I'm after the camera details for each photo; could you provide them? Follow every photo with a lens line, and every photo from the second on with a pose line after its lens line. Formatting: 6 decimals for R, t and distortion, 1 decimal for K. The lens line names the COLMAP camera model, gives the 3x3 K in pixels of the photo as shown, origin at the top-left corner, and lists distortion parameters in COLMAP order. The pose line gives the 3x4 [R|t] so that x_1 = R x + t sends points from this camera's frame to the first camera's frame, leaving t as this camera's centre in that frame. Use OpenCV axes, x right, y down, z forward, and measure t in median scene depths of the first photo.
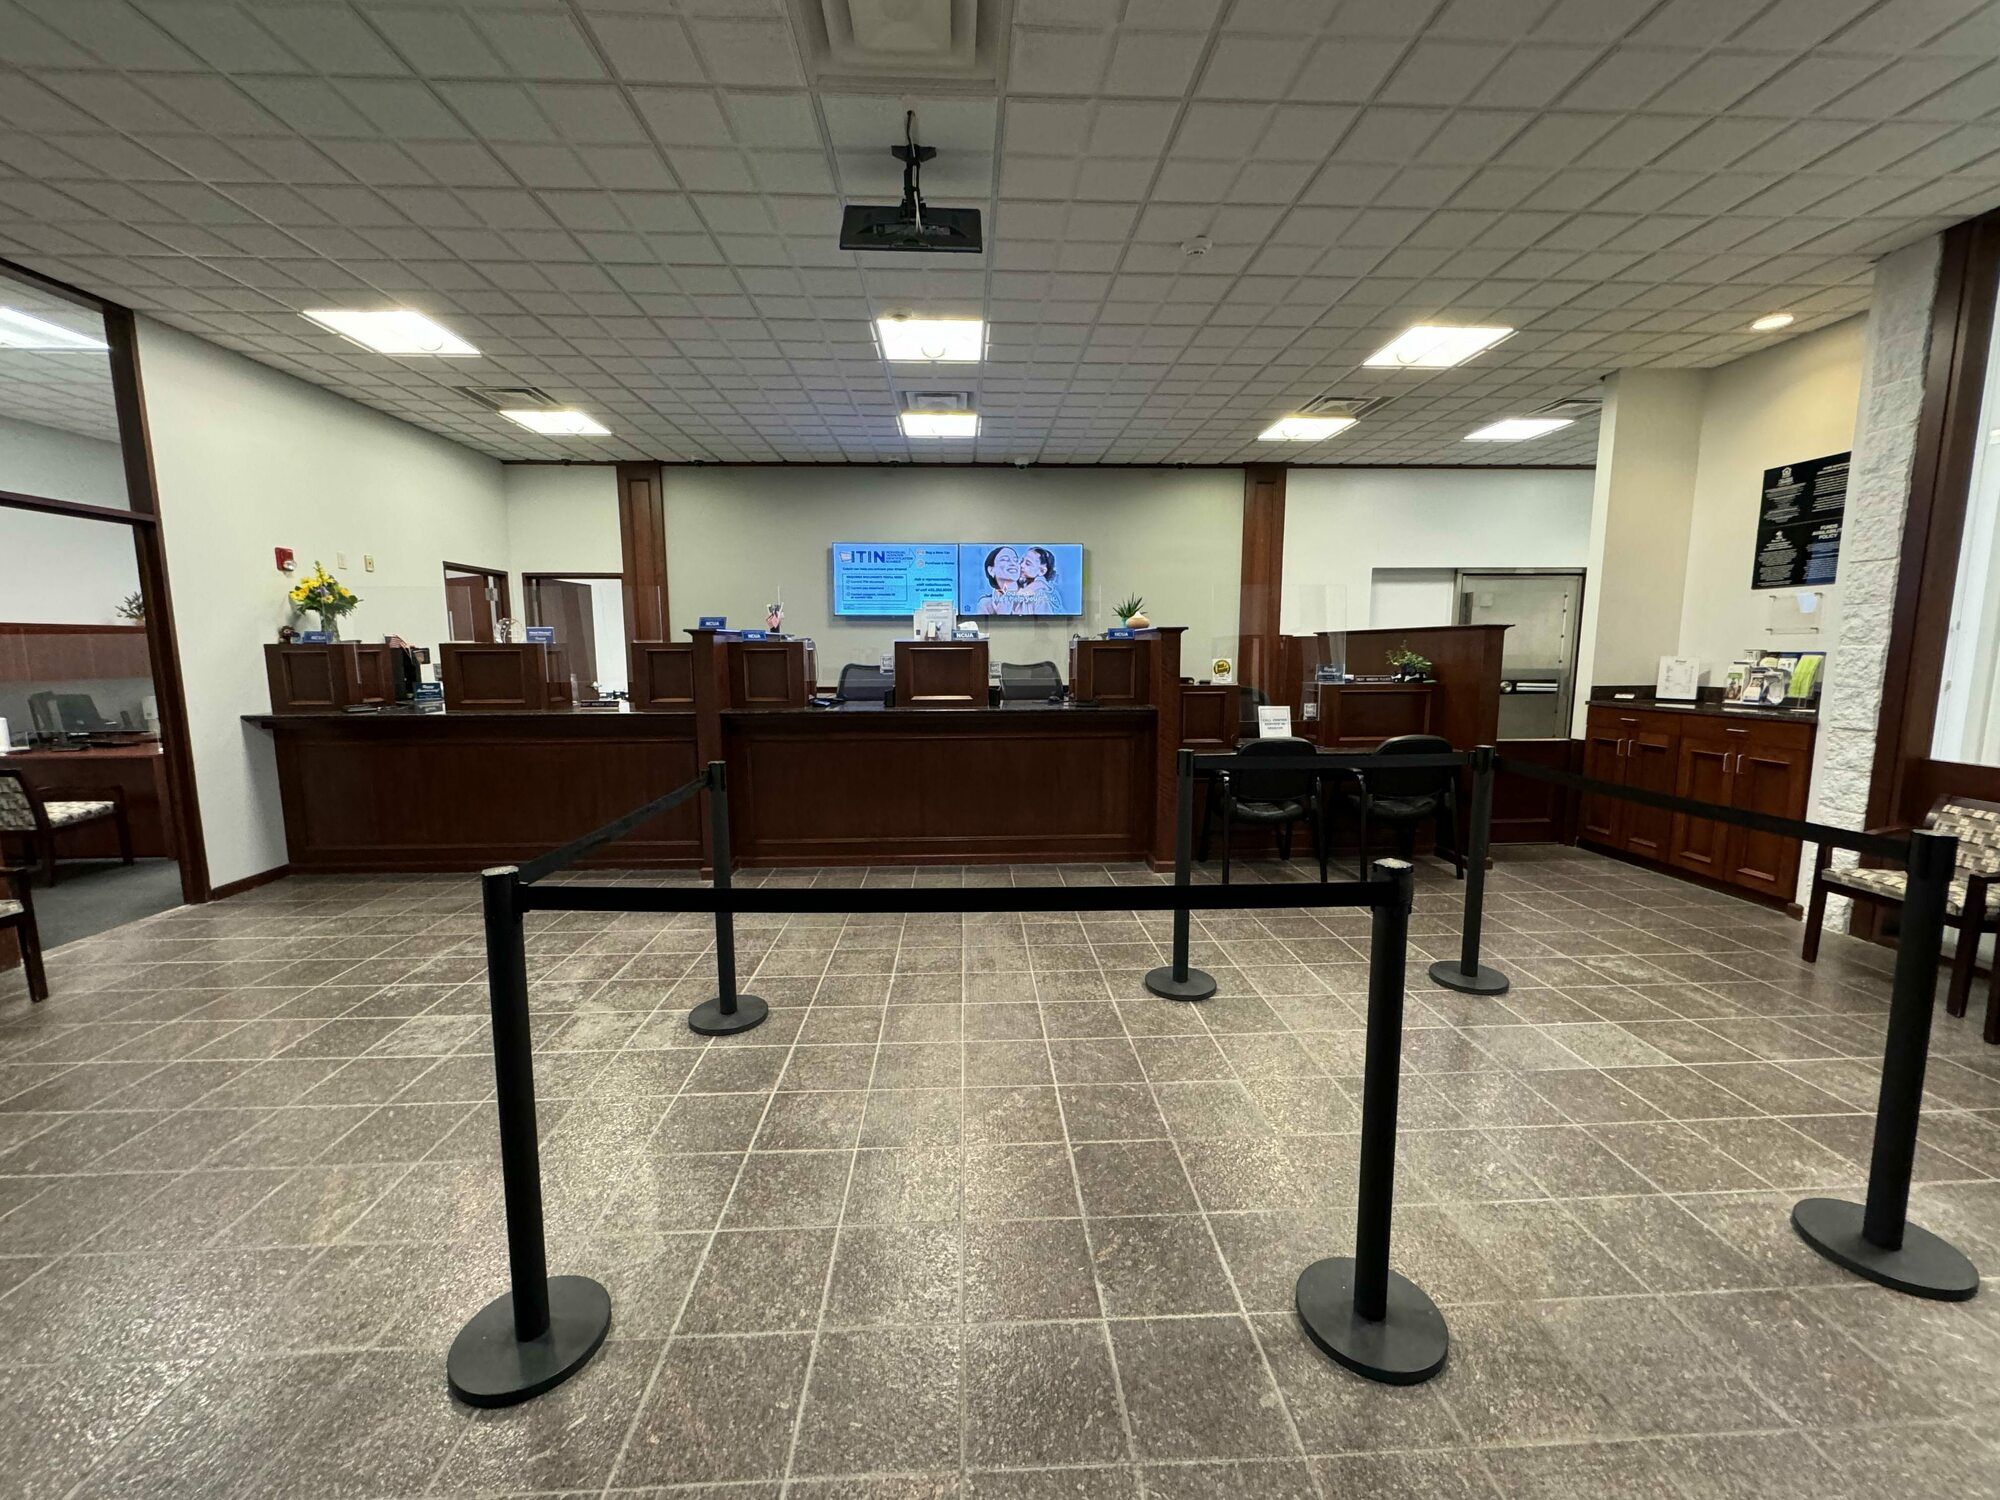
lens RADIAL K [[794.0, 0, 997.4], [0, 794.0, 752.5], [0, 0, 1]] dist [-0.003066, 0.000709]
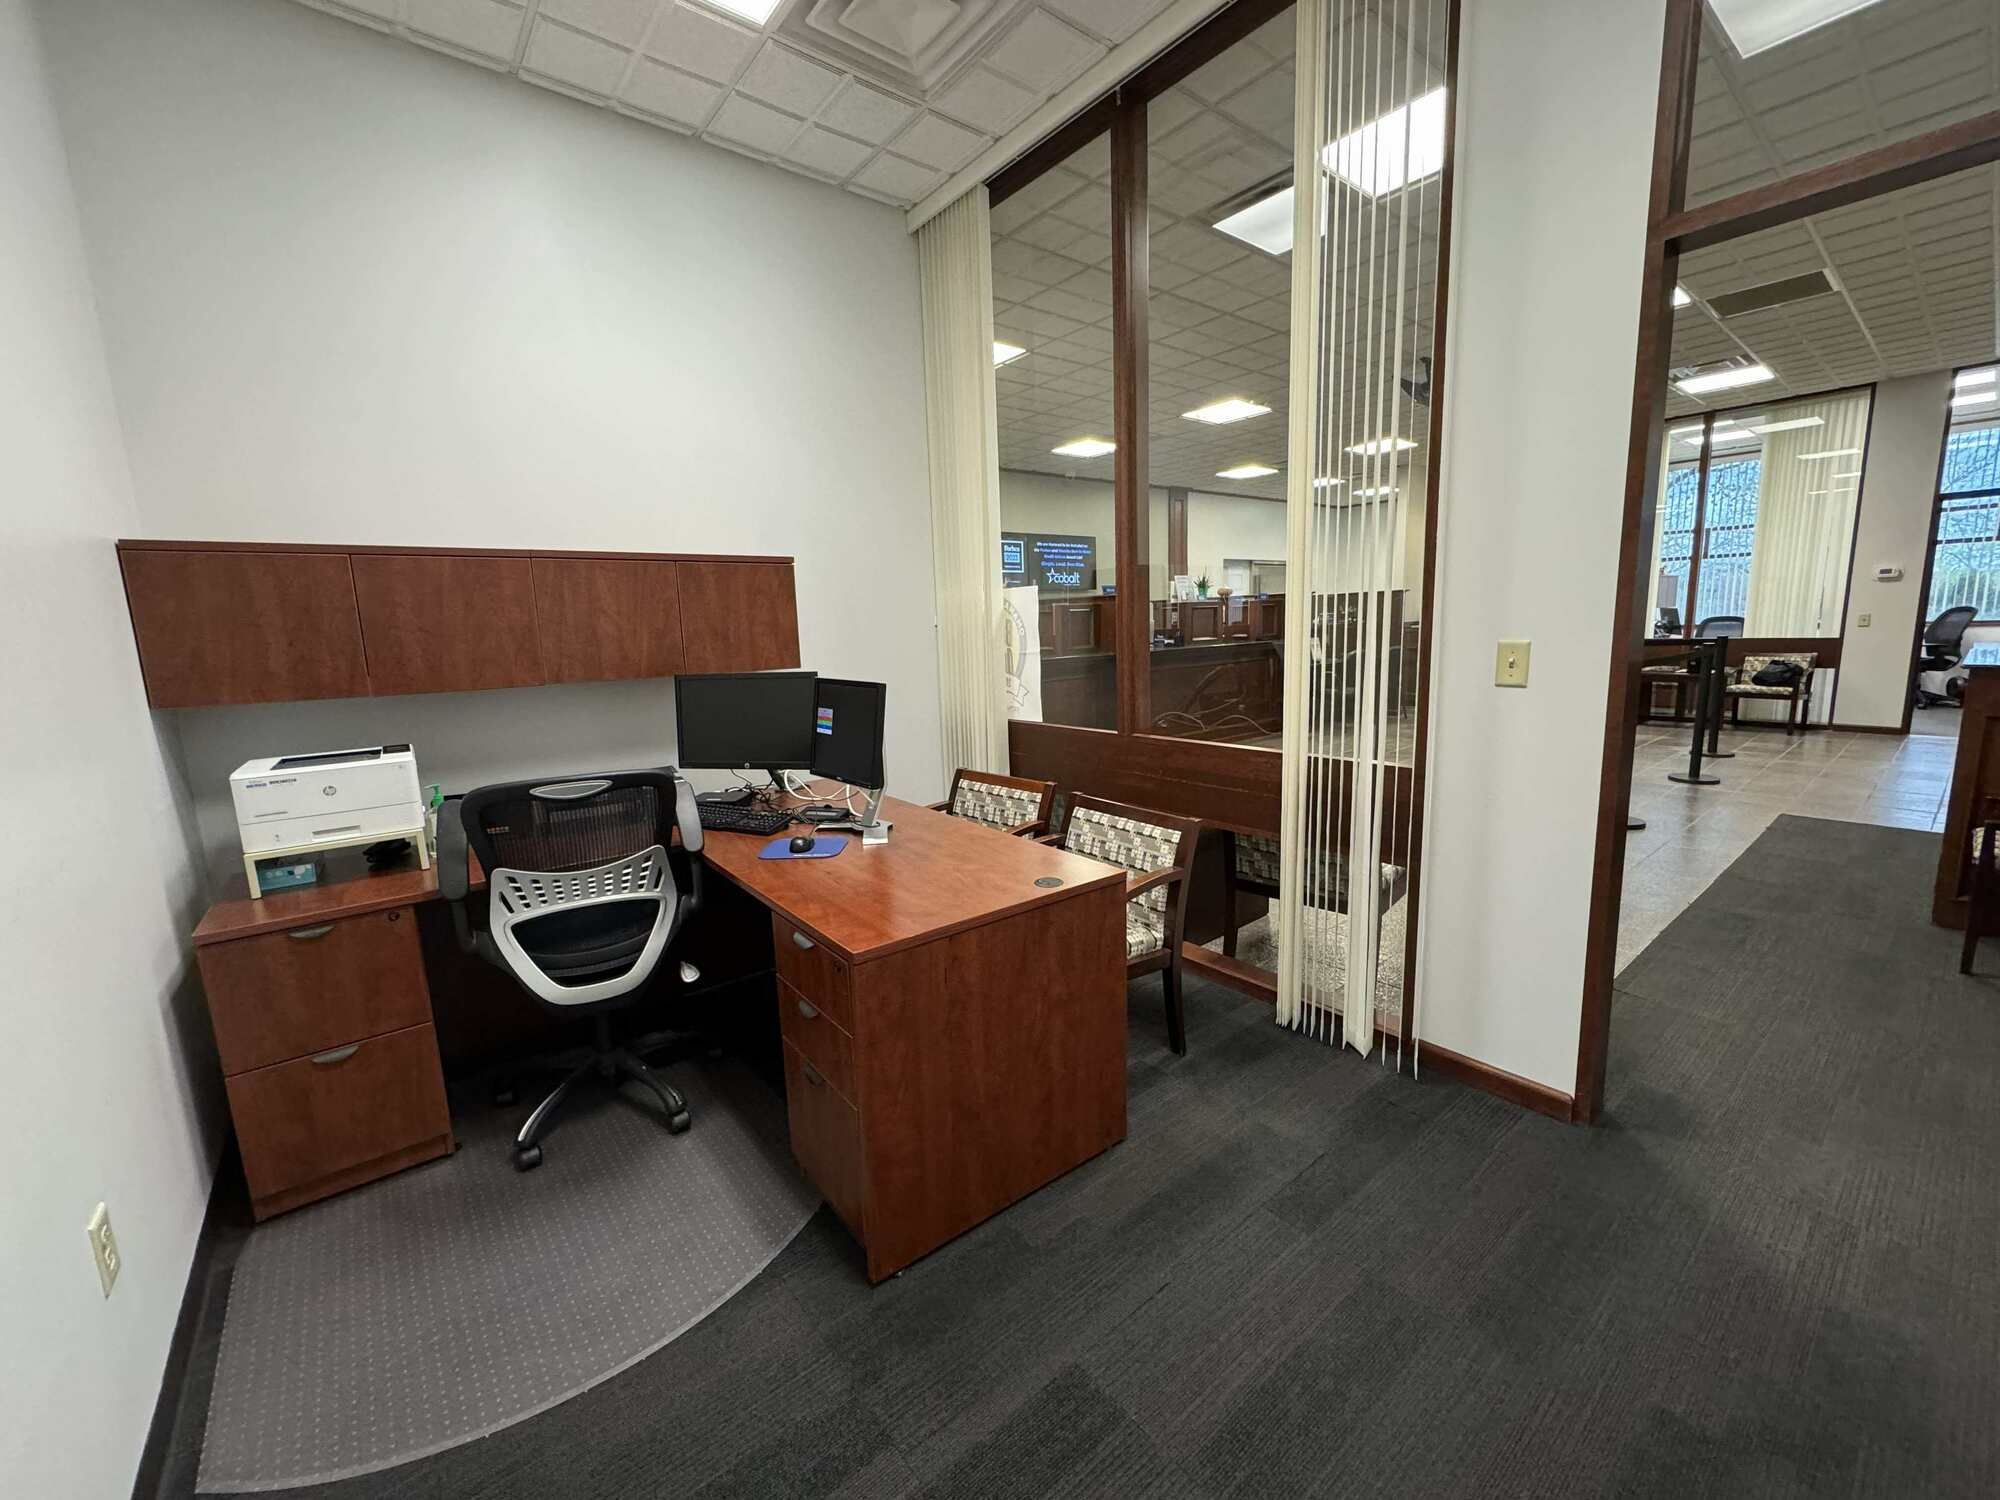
lens RADIAL K [[794.0, 0, 994.8], [0, 794.0, 748.5], [0, 0, 1]] dist [-0.003066, 0.000709]
pose [[0.808914, -0.117523, 0.576062, -1.328997], [0.112525, 0.992652, 0.044504, 0.029238], [-0.577059, 0.028822, 0.816194, -0.019605]]
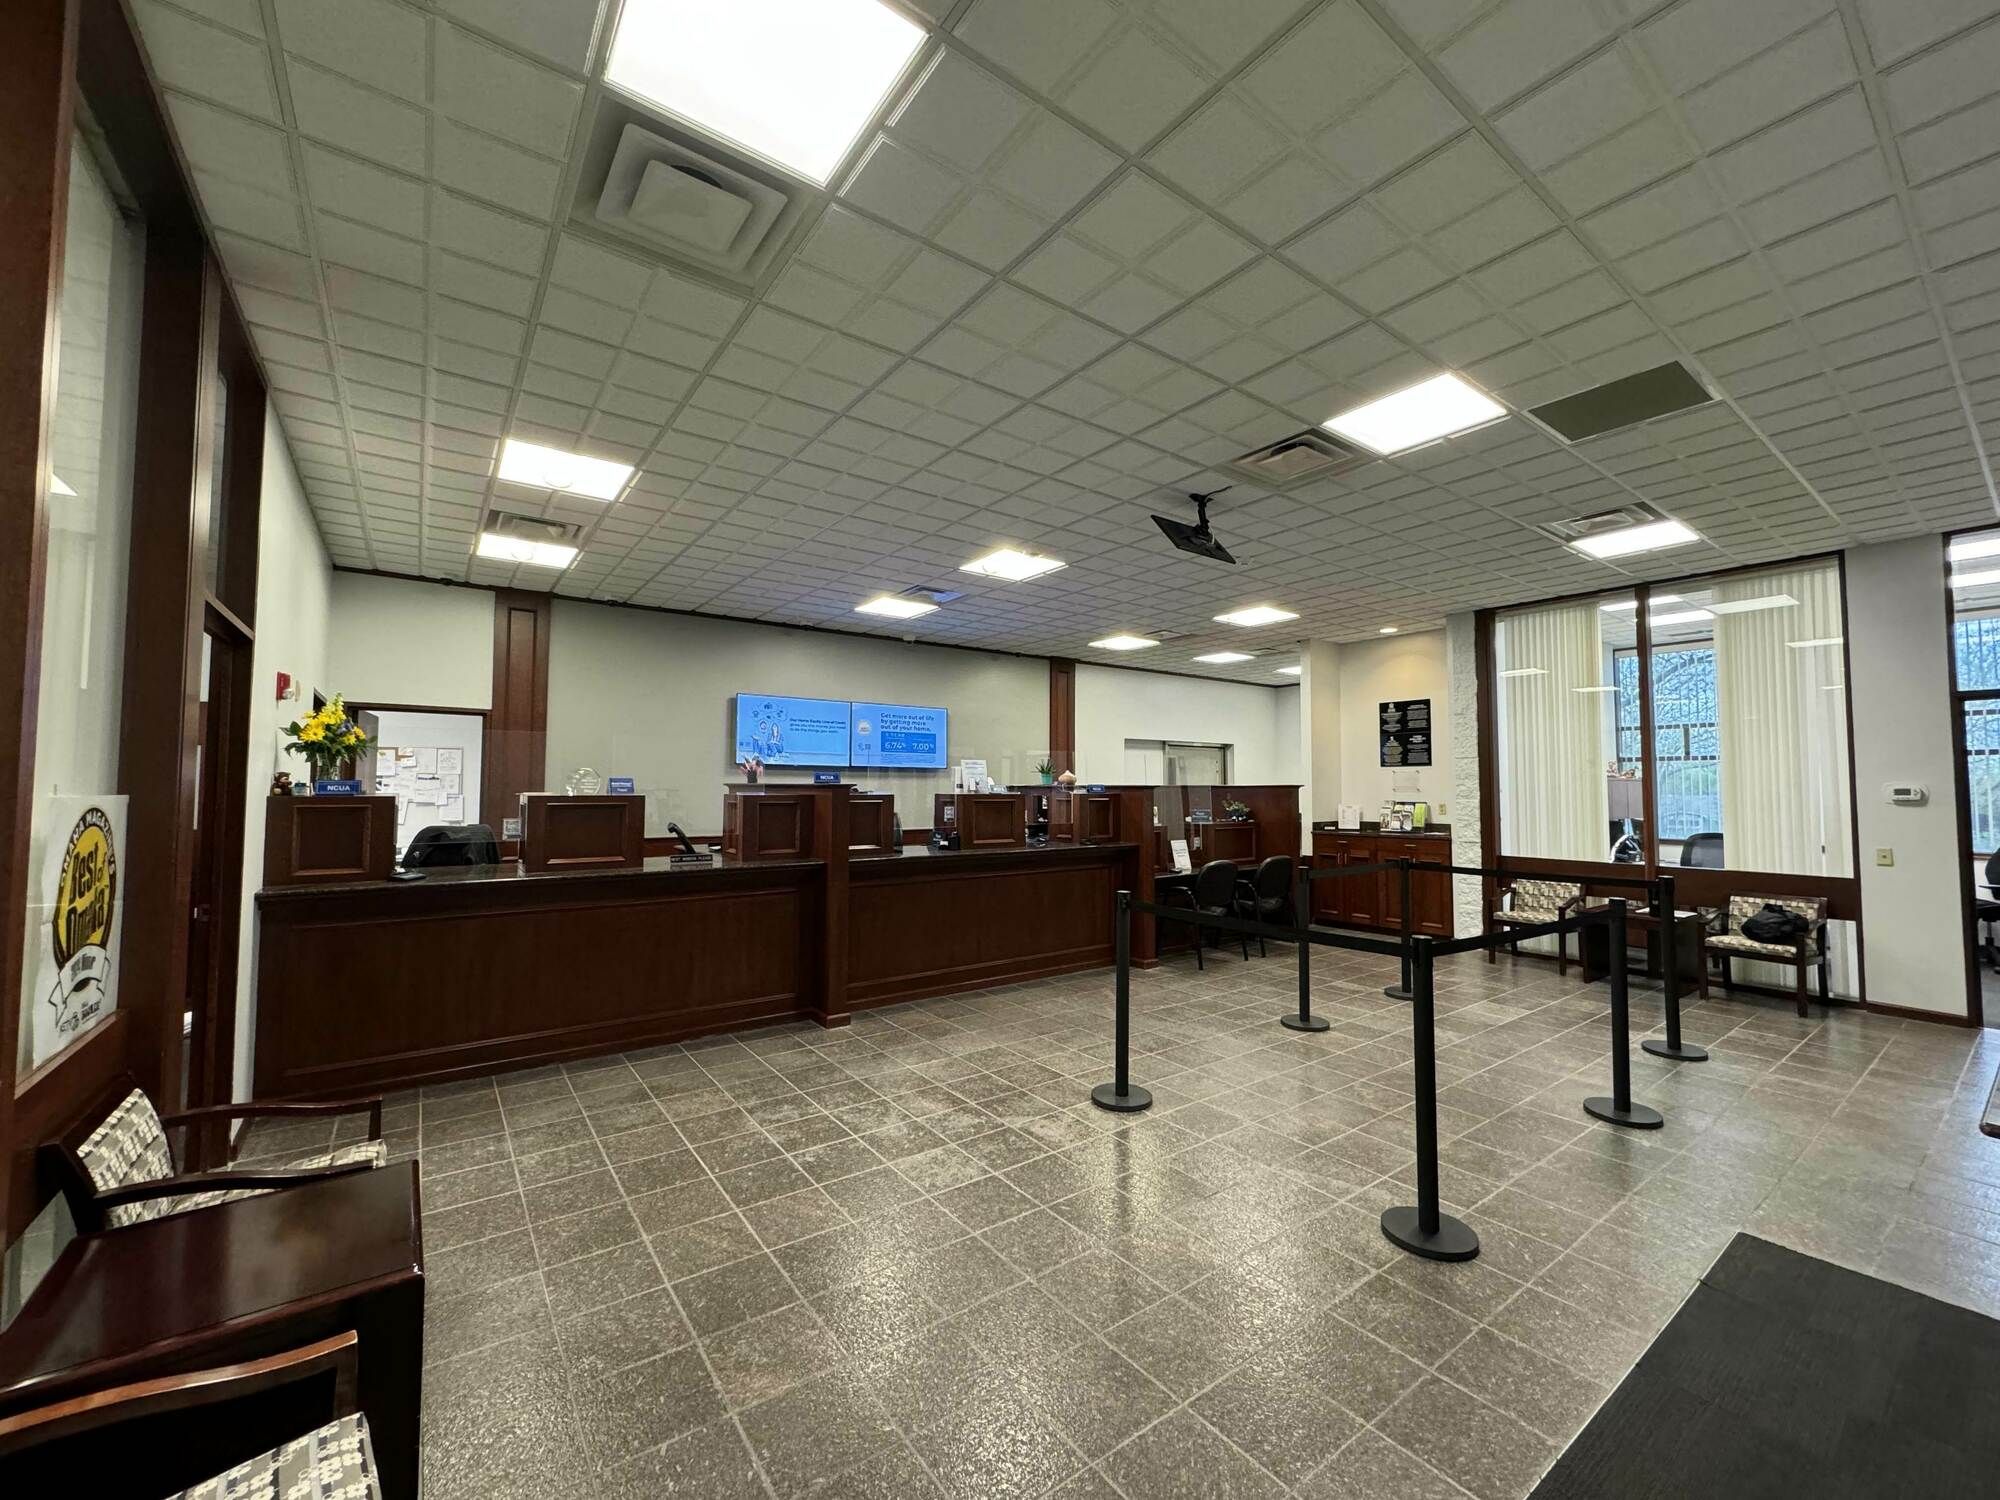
lens RADIAL K [[794.0, 0, 996.6], [0, 794.0, 749.2], [0, 0, 1]] dist [-0.003066, 0.000709]
pose [[0.834639, 0.034385, 0.549723, -0.733485], [0.067780, 0.984052, -0.164461, -0.008358], [-0.546611, 0.174526, 0.818998, -0.002438]]
